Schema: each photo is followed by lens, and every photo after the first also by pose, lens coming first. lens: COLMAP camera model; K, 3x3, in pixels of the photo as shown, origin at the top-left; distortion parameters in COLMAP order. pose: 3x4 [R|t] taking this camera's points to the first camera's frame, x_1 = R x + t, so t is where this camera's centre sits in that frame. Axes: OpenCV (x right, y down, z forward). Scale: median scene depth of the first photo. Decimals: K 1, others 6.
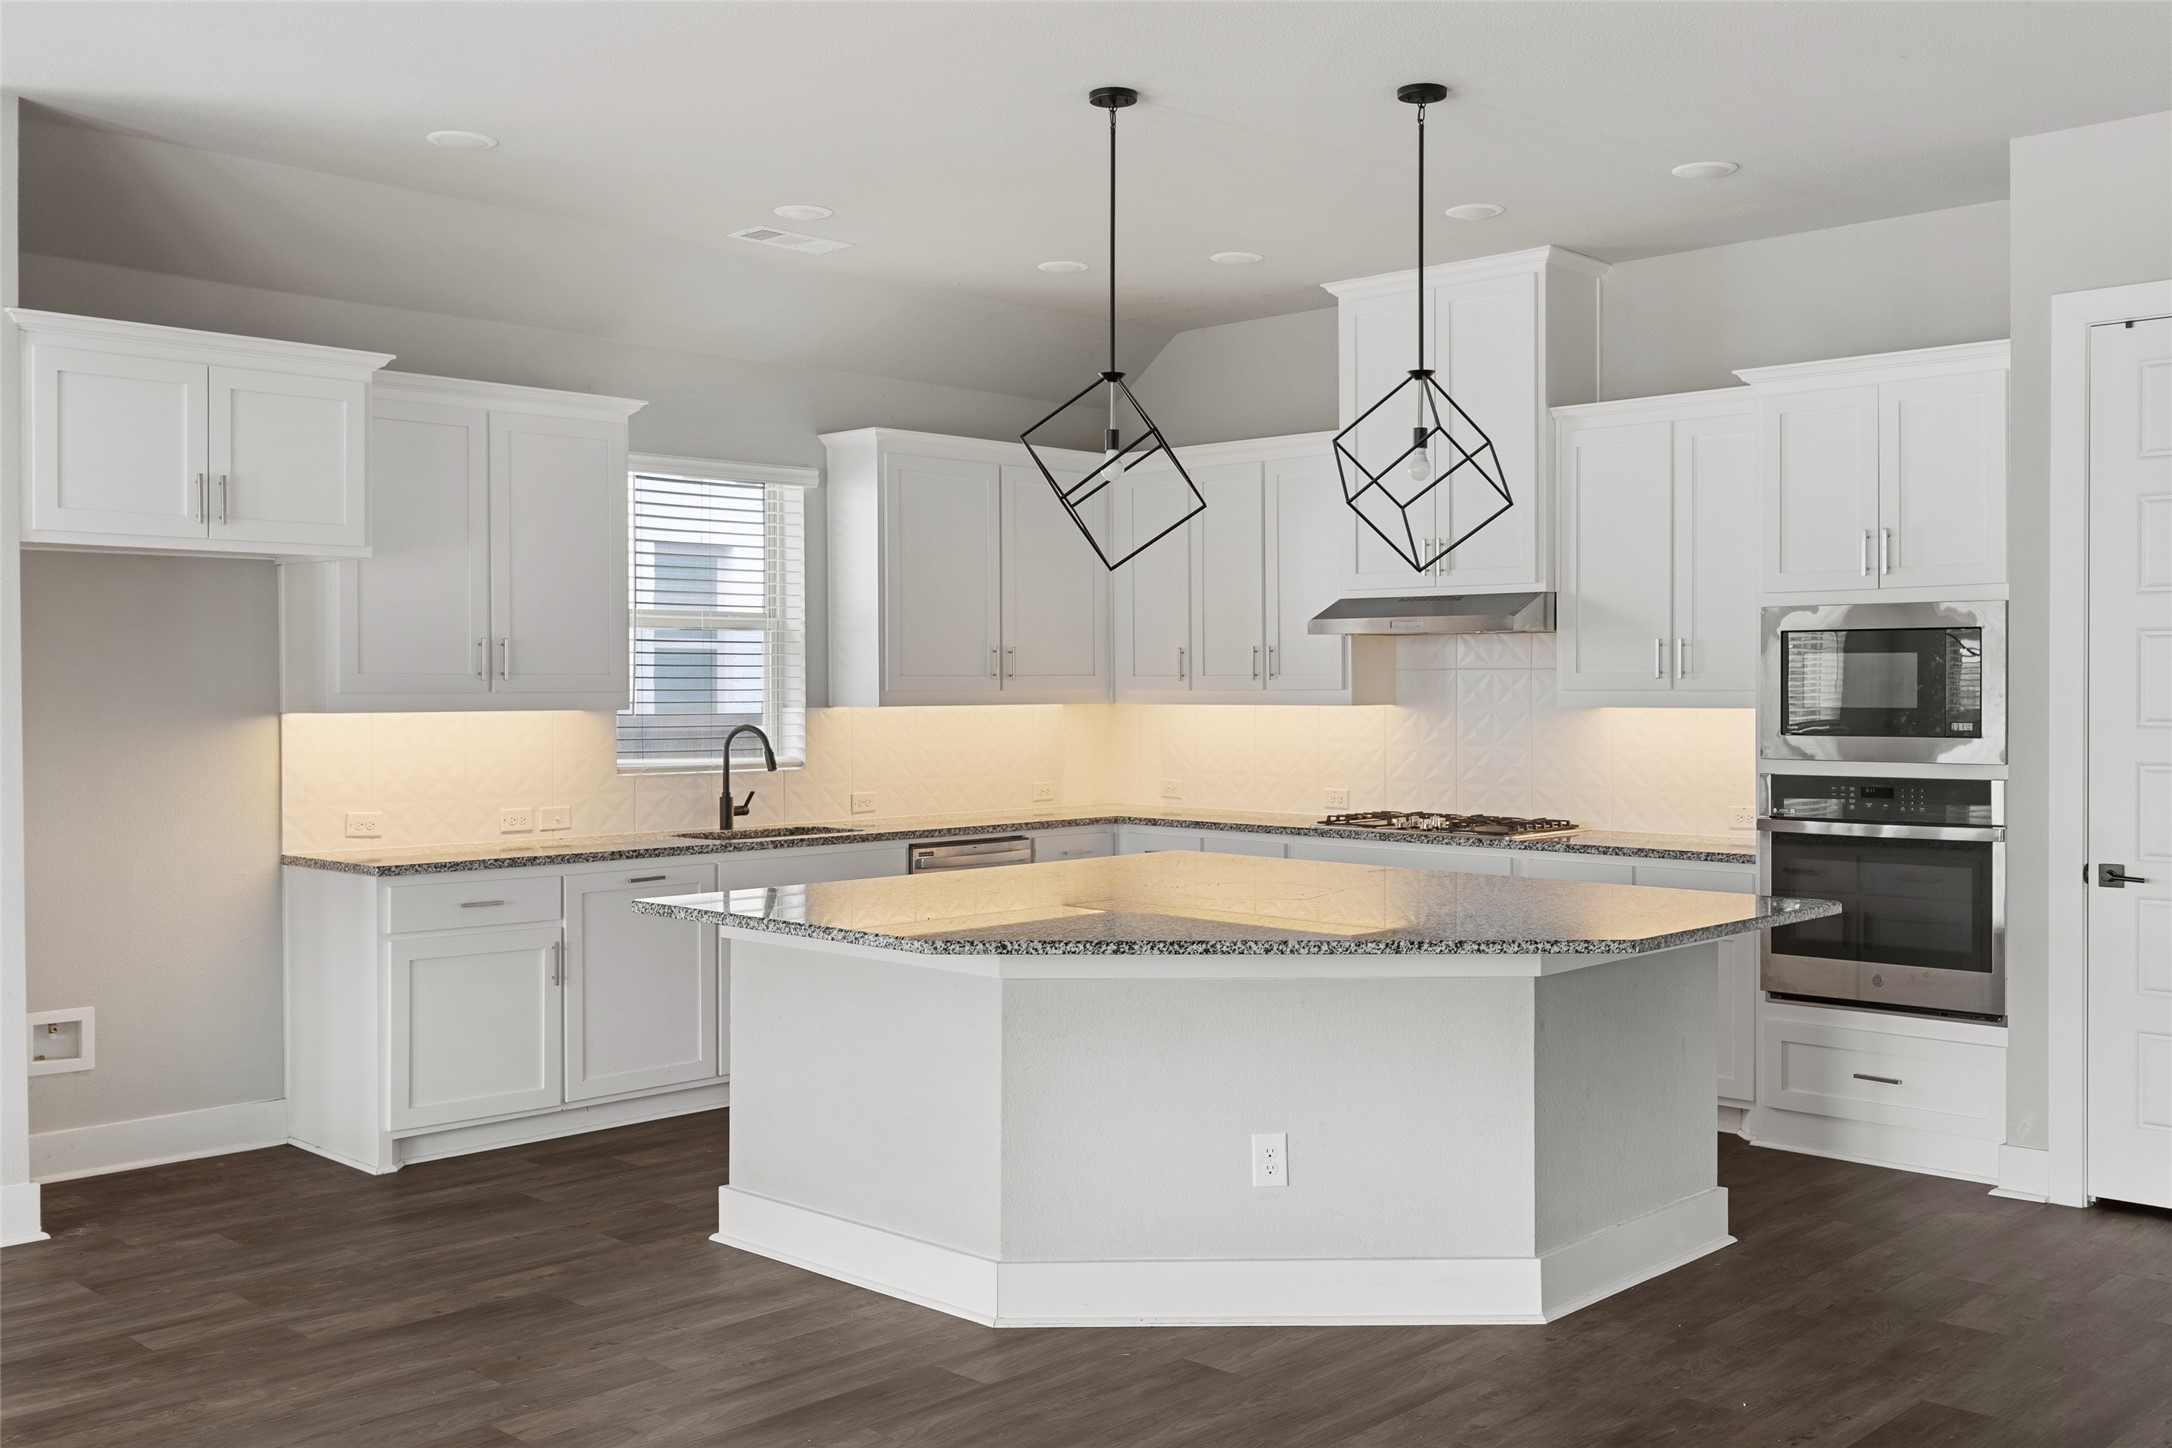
lens RADIAL K [[2088.0, 0, 1101.3], [0, 2088.0, 722.2], [0, 0, 1]] dist [-0.003961, 0.000000]
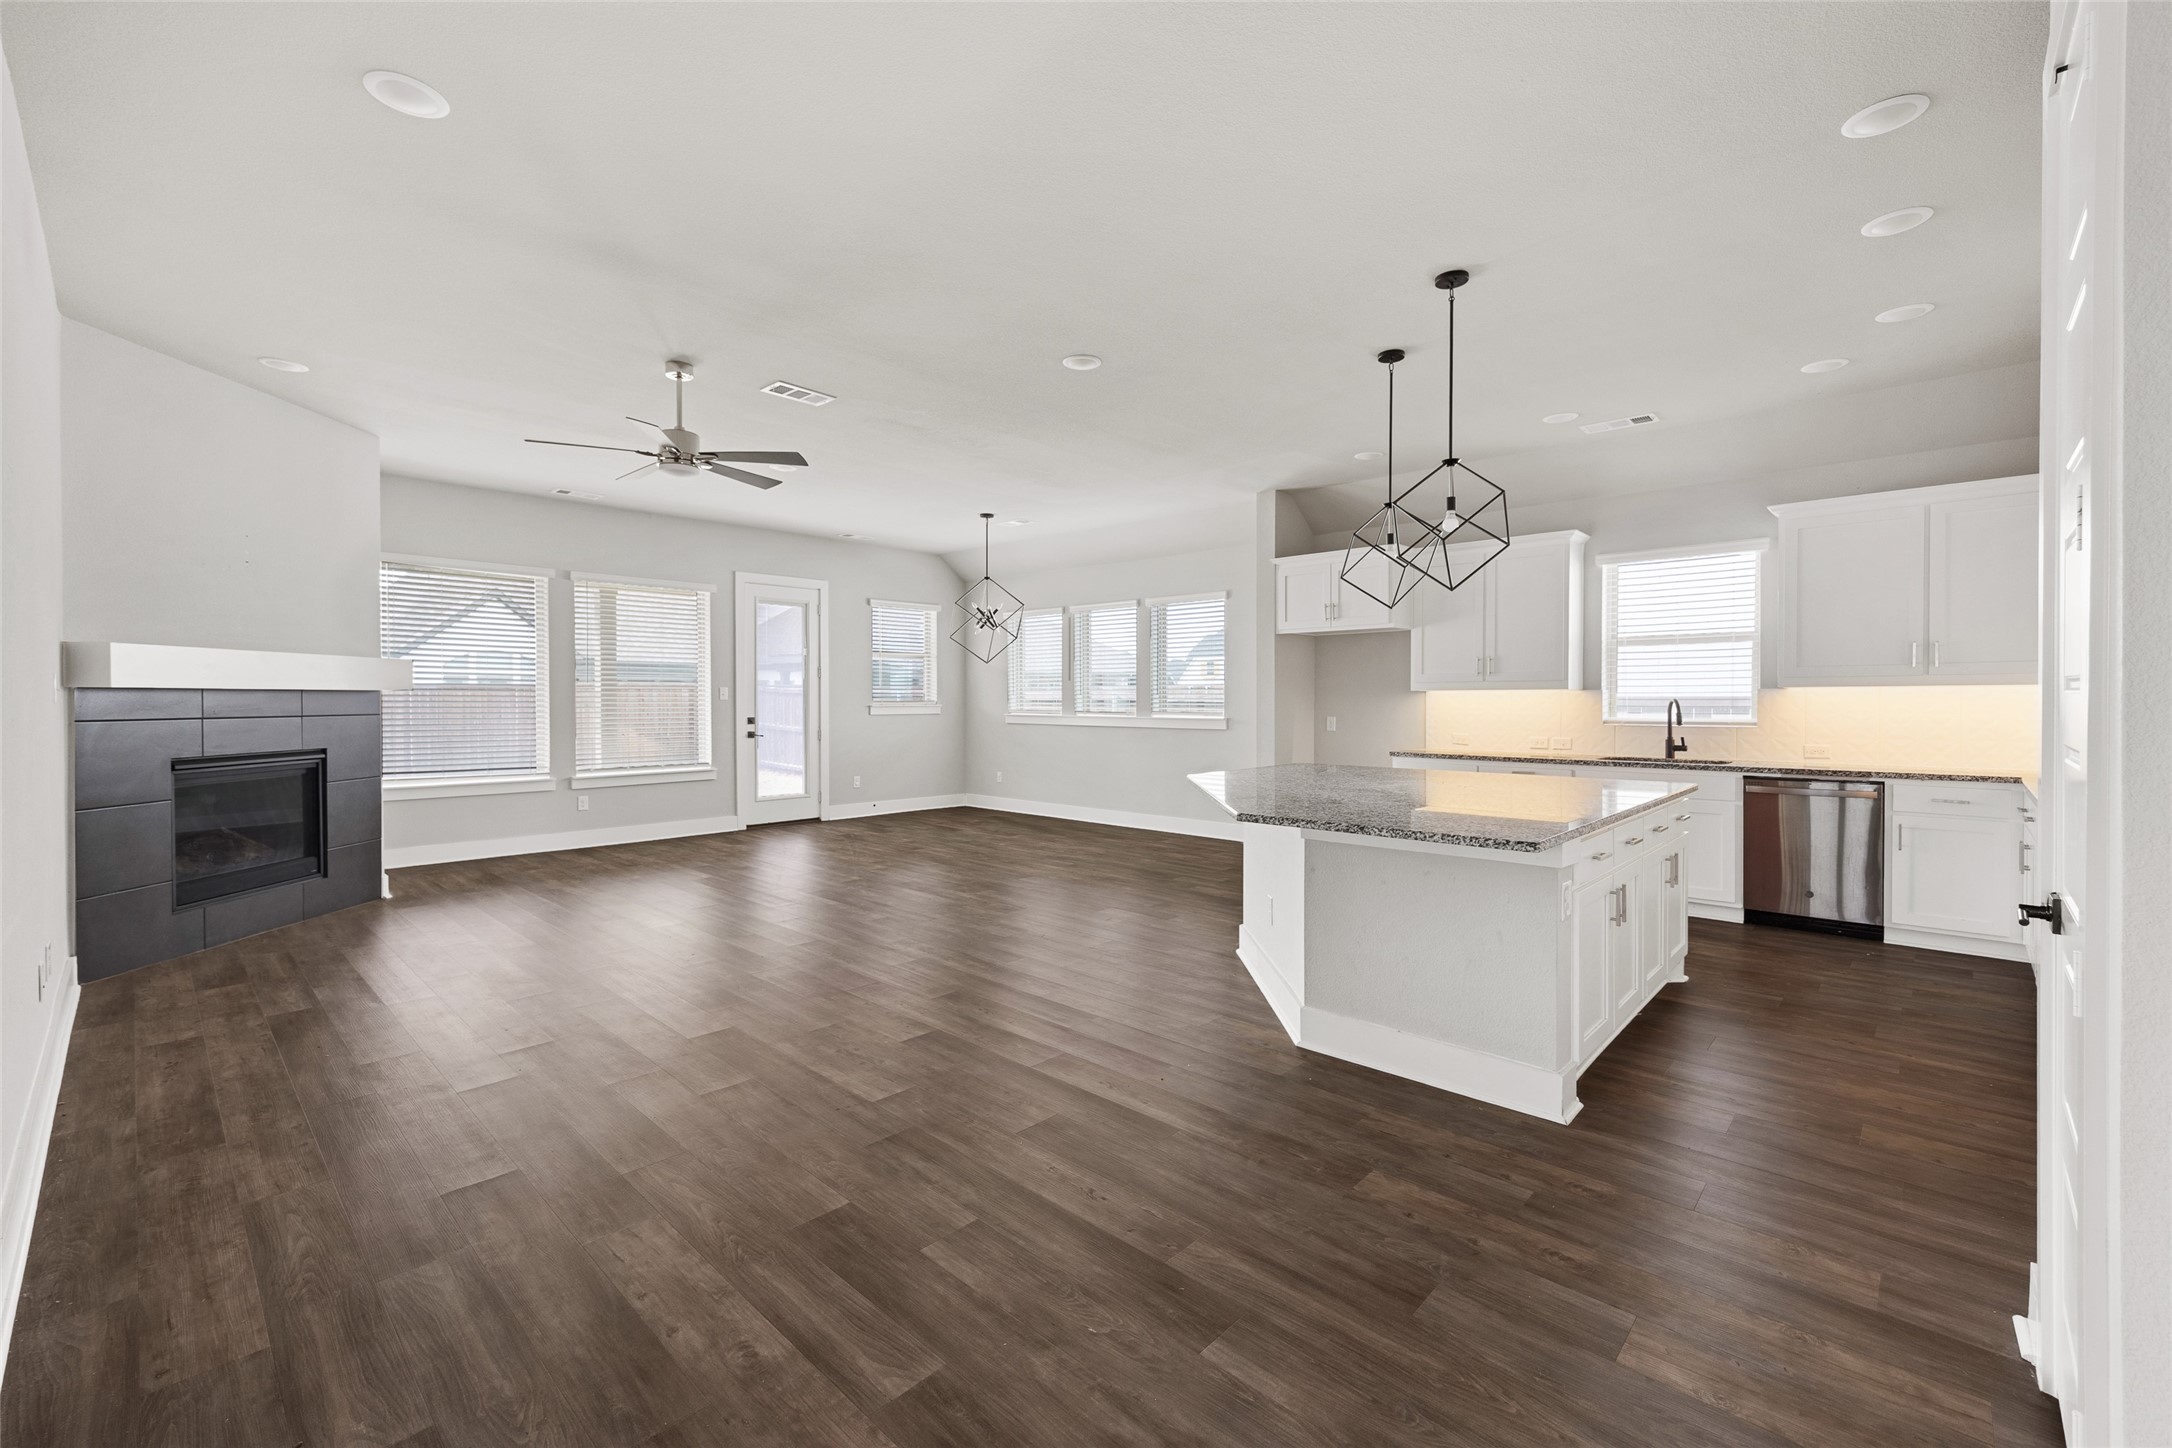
lens RADIAL K [[896.2, 0, 1087.4], [0, 896.2, 706.4], [0, 0, 1]] dist [0.004131, -0.000617]
pose [[-0.001748, 0.009994, -0.999949, 0.589871], [-0.015789, 0.999825, 0.010021, 0.008536], [0.999874, 0.015806, -0.001590, 0.529800]]
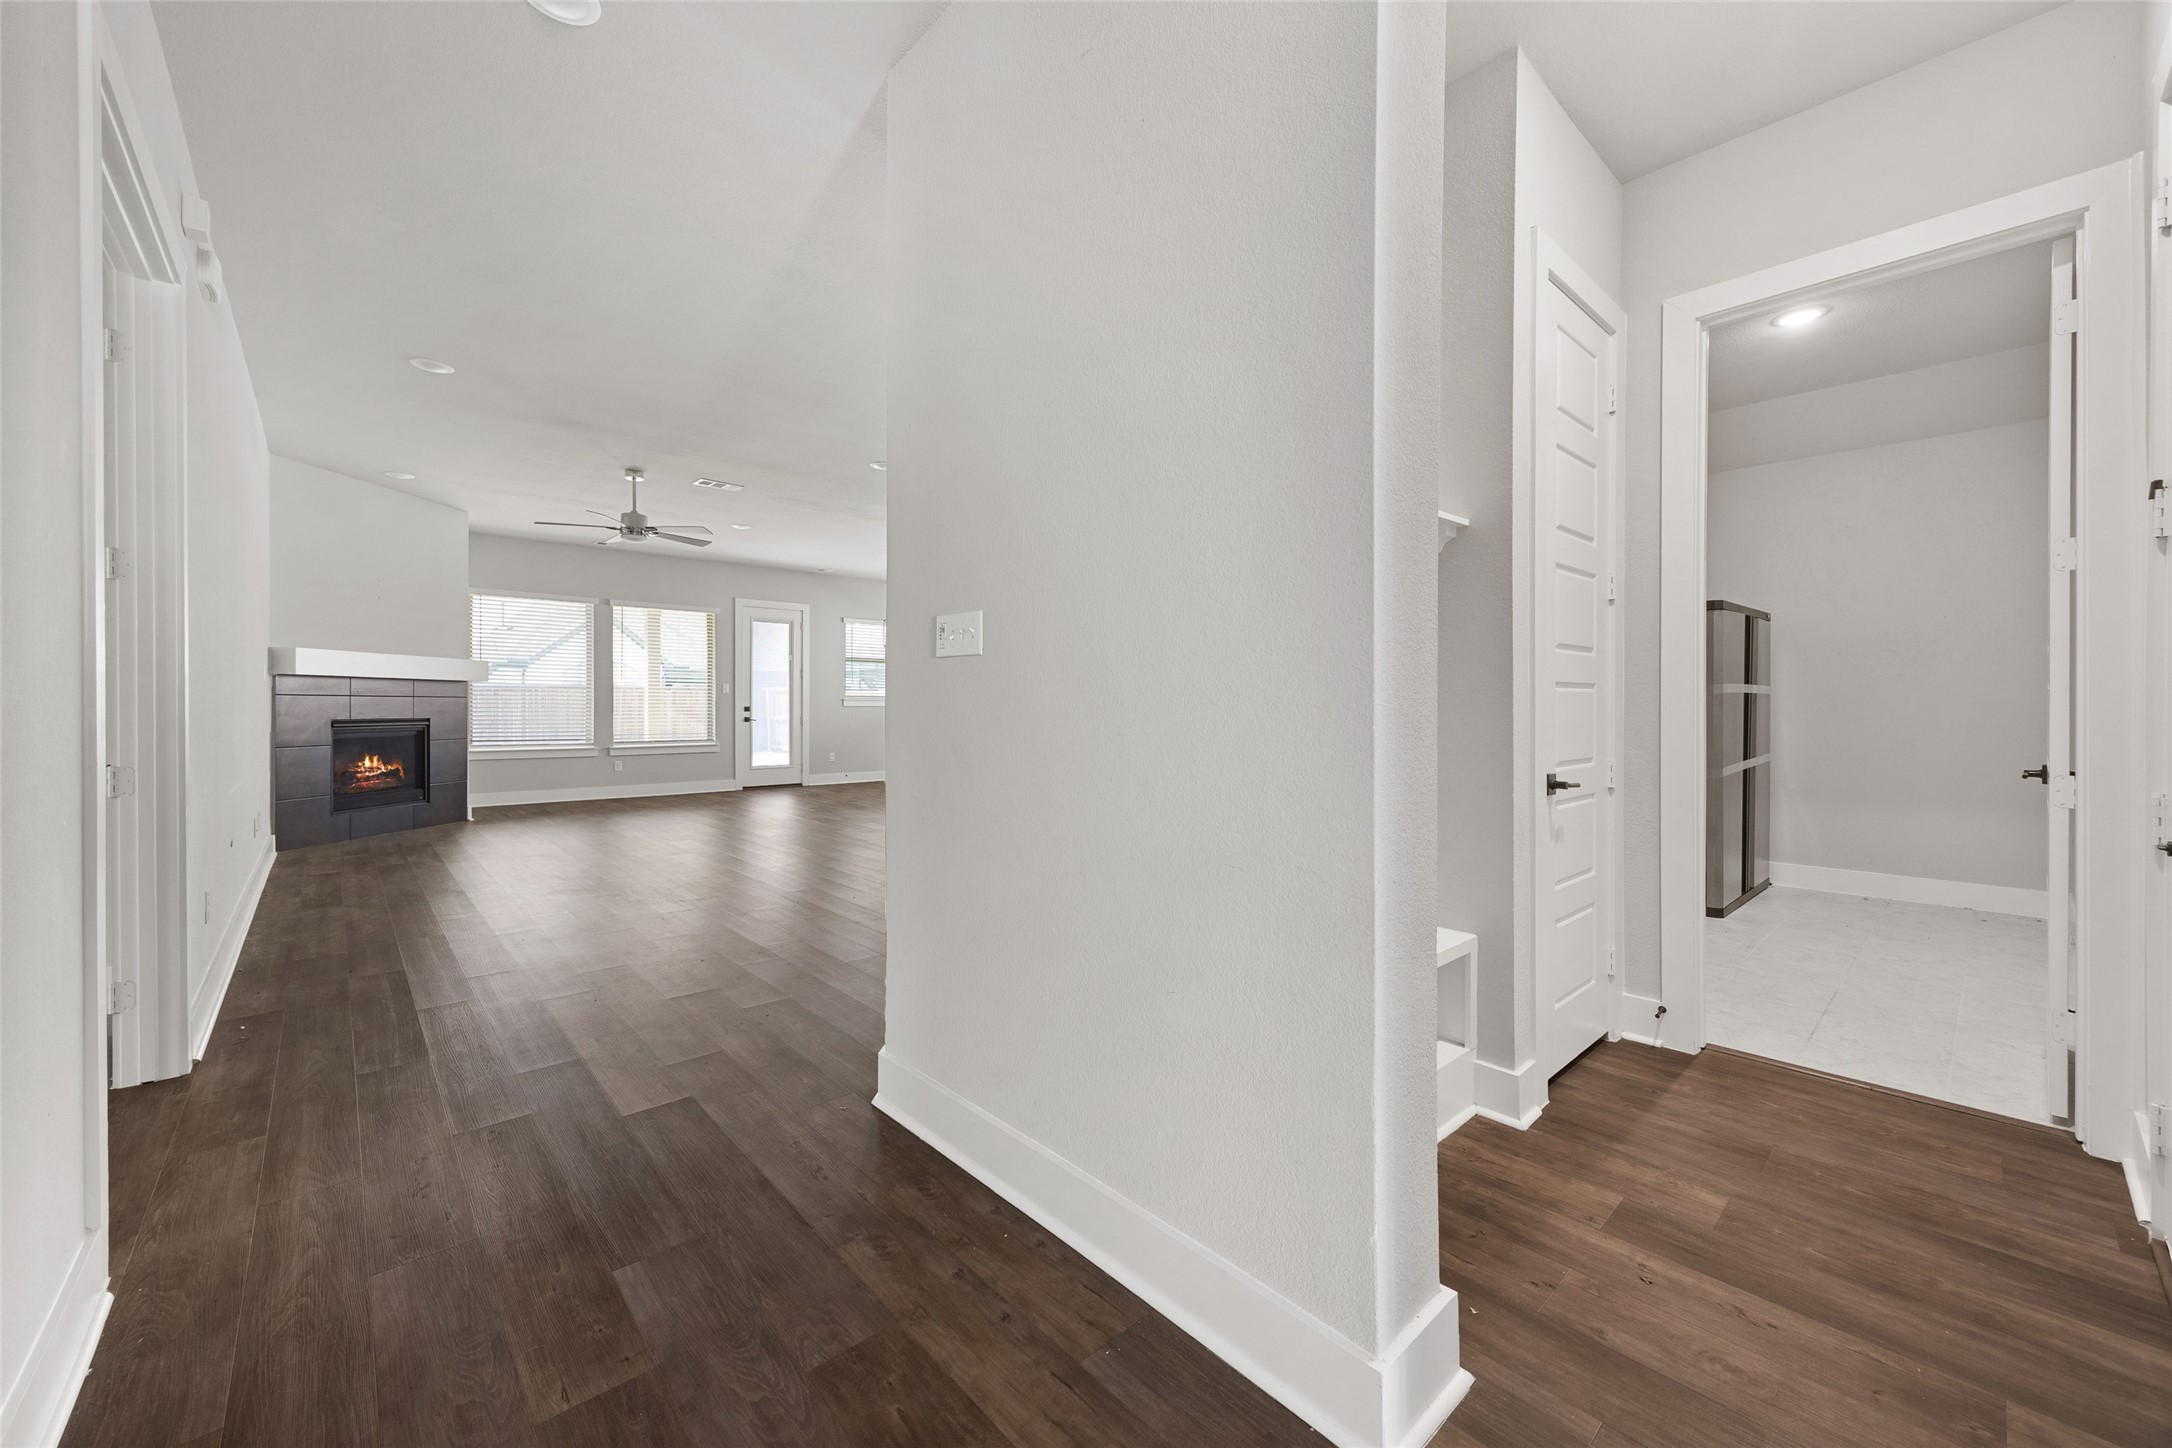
lens RADIAL K [[821.7, 0, 1092.2], [0, 821.7, 709.8], [0, 0, 1]] dist [0.000995, -0.000768]
pose [[-0.069713, 0.005463, -0.997552, 0.820849], [-0.020872, 0.999758, 0.006934, 0.025298], [0.997349, 0.021305, -0.069582, 0.801677]]
